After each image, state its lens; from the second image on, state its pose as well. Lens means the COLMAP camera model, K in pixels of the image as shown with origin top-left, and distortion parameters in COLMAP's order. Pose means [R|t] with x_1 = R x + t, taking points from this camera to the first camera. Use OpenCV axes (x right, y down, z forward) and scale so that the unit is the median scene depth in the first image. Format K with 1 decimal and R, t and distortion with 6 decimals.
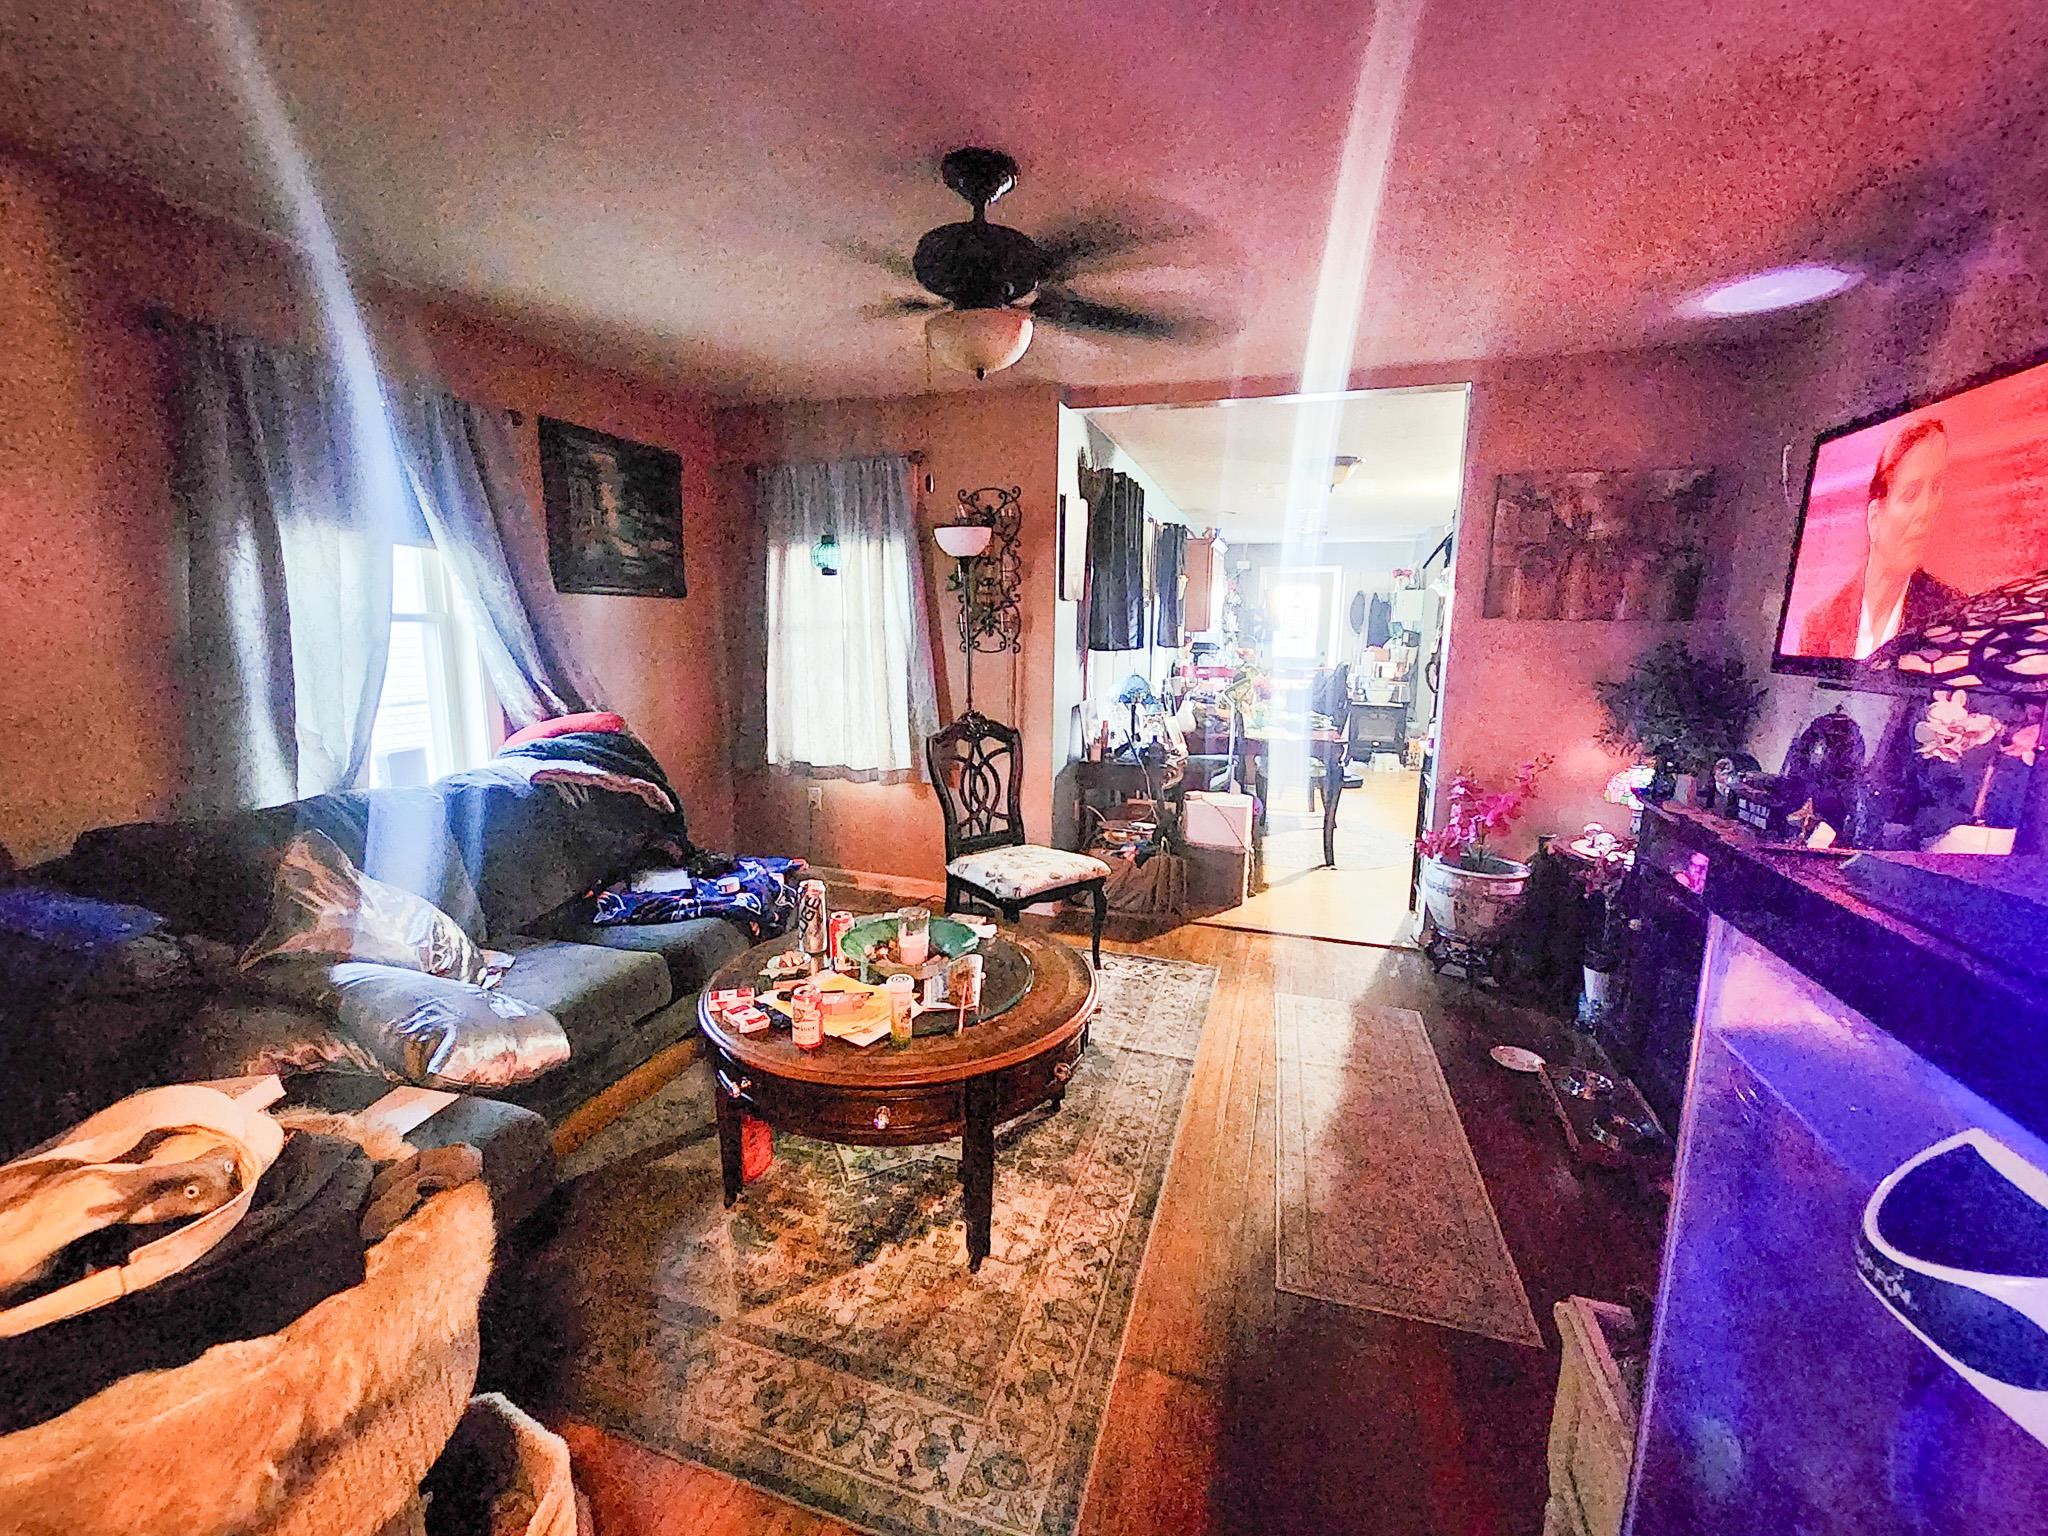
lens RADIAL K [[844.1, 0, 1024.0], [0, 844.1, 768.0], [0, 0, 1]] dist [0.001617, -0.004000]
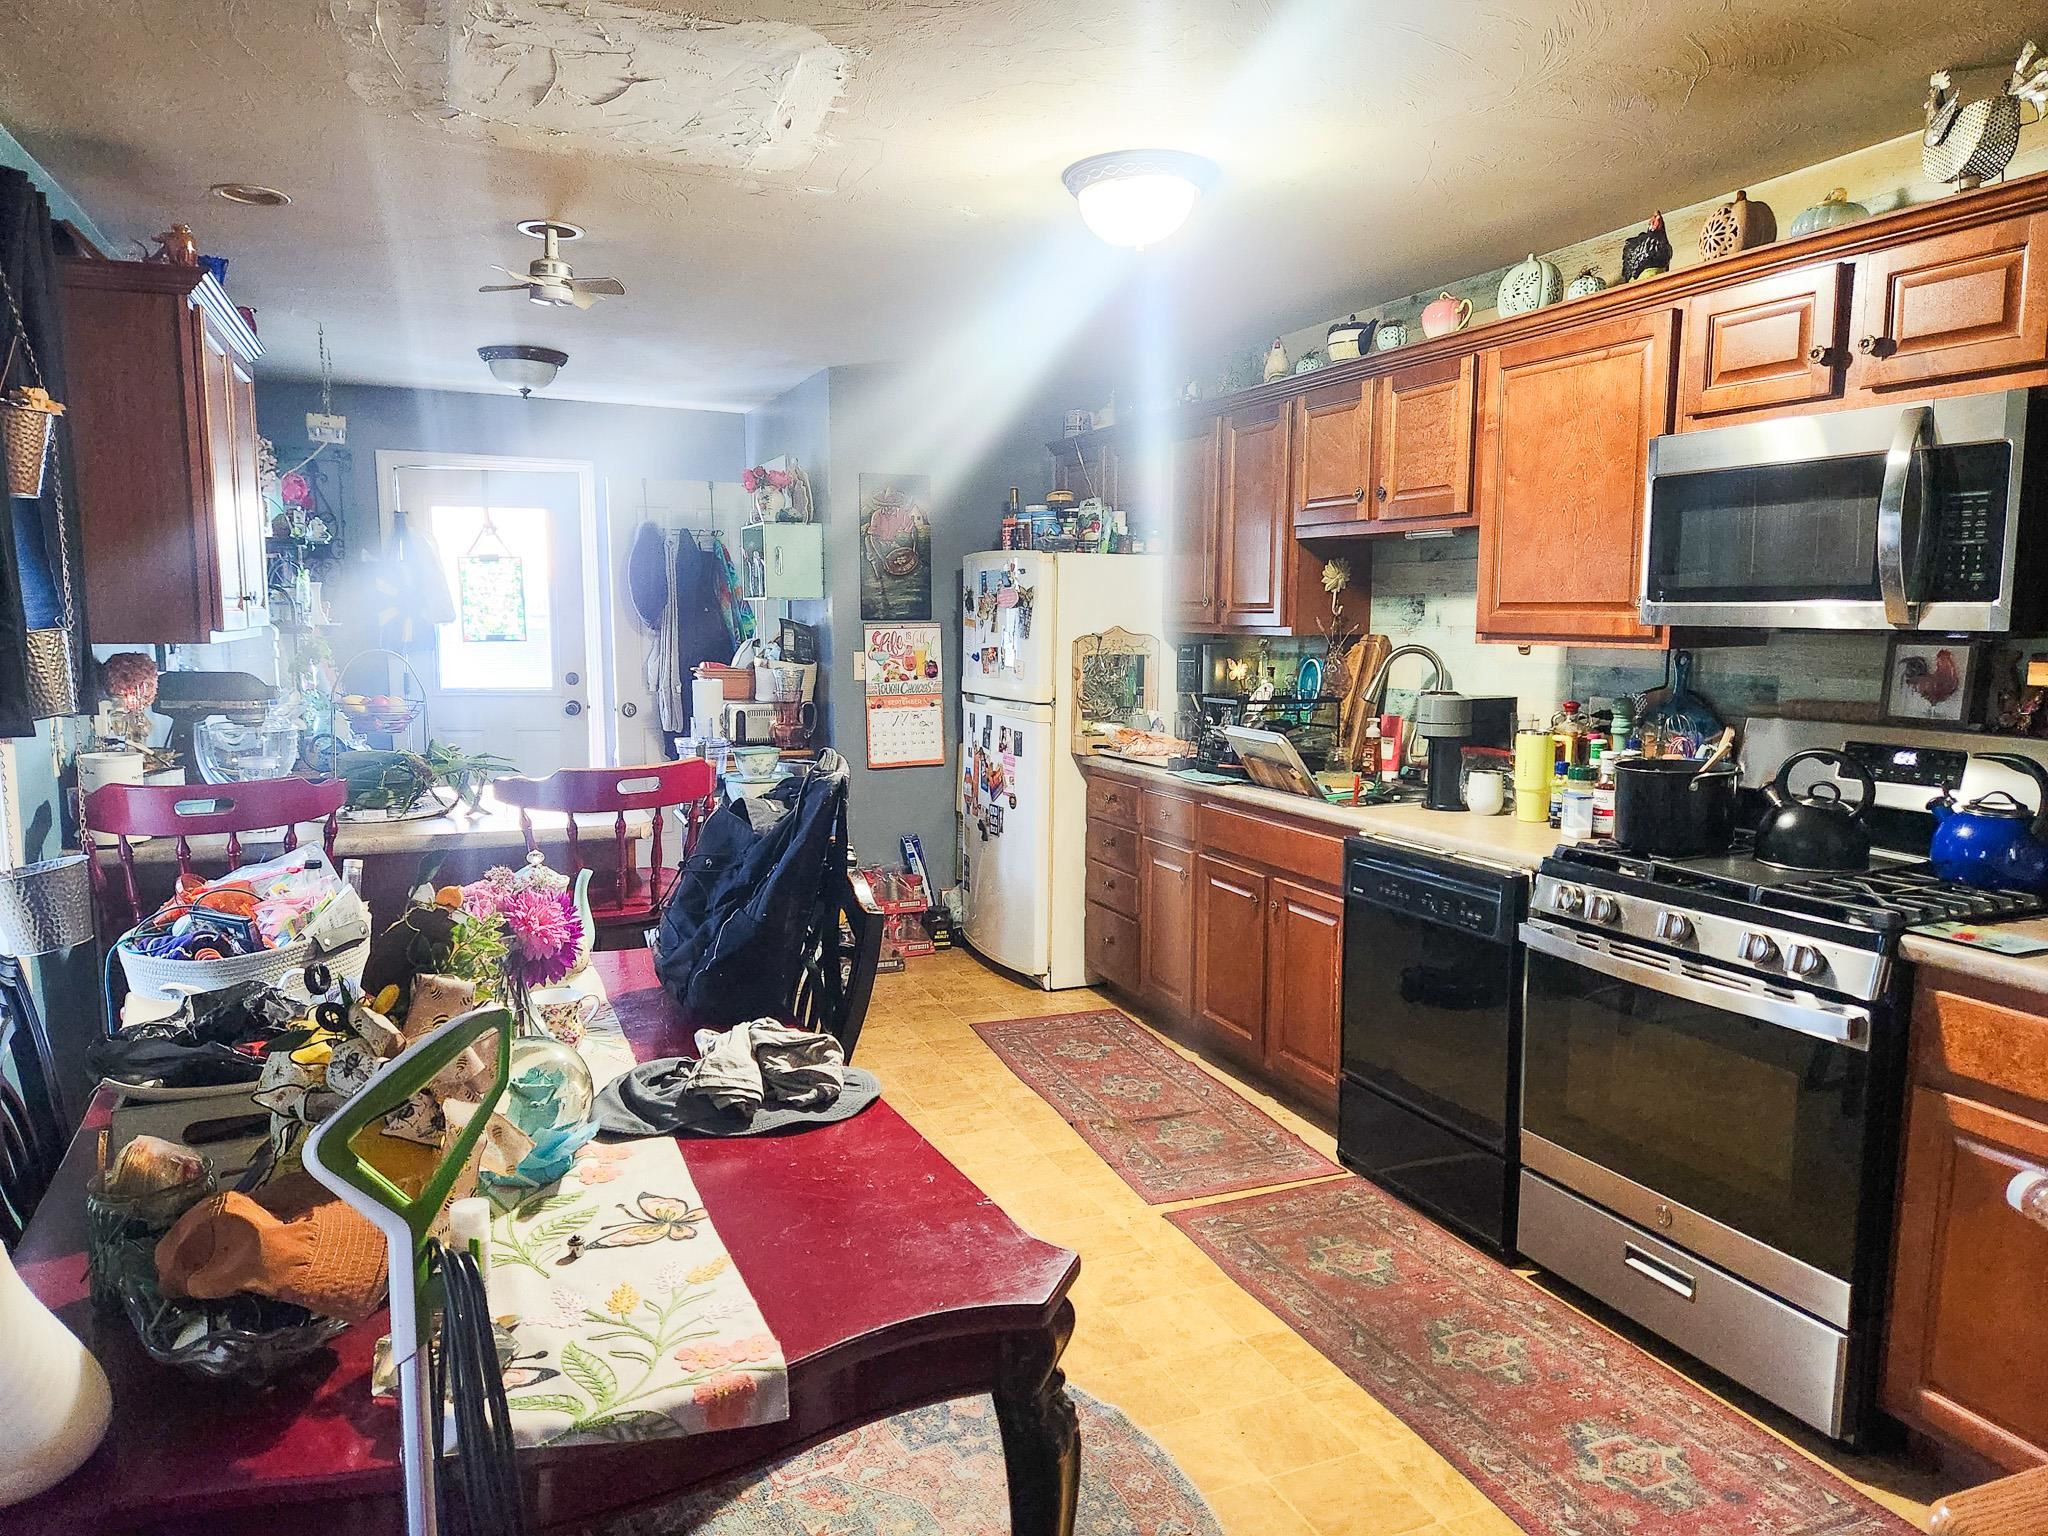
lens RADIAL K [[1352.5, 0, 1024.0], [0, 1352.5, 768.0], [0, 0, 1]] dist [0.057957, -0.000871]
pose [[0.753681, -0.073639, 0.653102, 0.106616], [0.100116, 0.994970, -0.003349, -0.081147], [-0.649570, 0.067910, 0.757263, 0.441711]]
